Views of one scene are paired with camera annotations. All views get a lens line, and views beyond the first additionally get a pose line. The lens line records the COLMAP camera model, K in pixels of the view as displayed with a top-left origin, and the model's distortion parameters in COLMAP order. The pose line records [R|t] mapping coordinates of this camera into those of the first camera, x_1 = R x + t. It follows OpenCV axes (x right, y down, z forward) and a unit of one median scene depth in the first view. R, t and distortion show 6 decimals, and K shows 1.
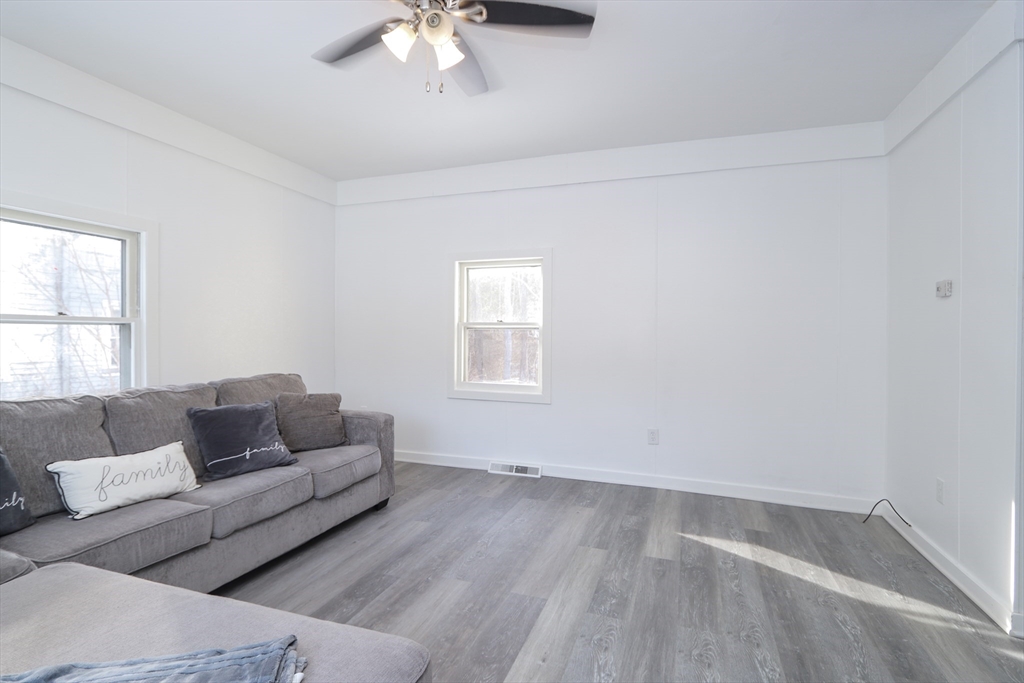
lens RADIAL K [[492.4, 0, 512.0], [0, 492.4, 341.5], [0, 0, 1]] dist [-0.016611, 0.001319]
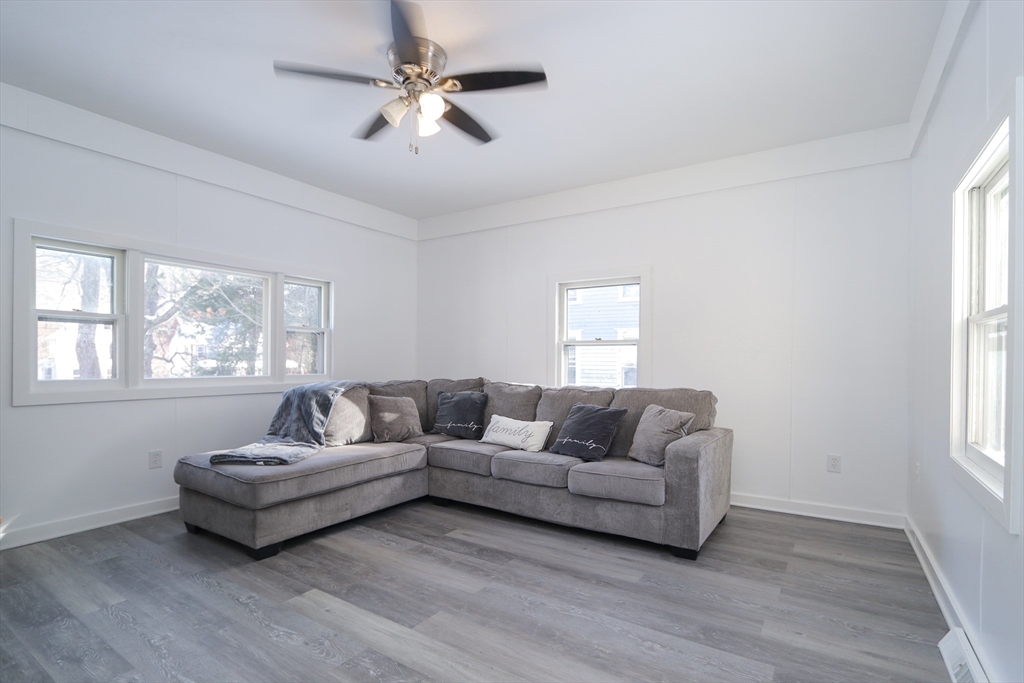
lens RADIAL K [[492.4, 0, 512.0], [0, 492.4, 341.5], [0, 0, 1]] dist [-0.016611, 0.001319]
pose [[-0.229716, -0.040679, -0.972407, 0.835283], [-0.019595, 0.999117, -0.037167, 0.019195], [0.973060, 0.010516, -0.230310, 1.235528]]
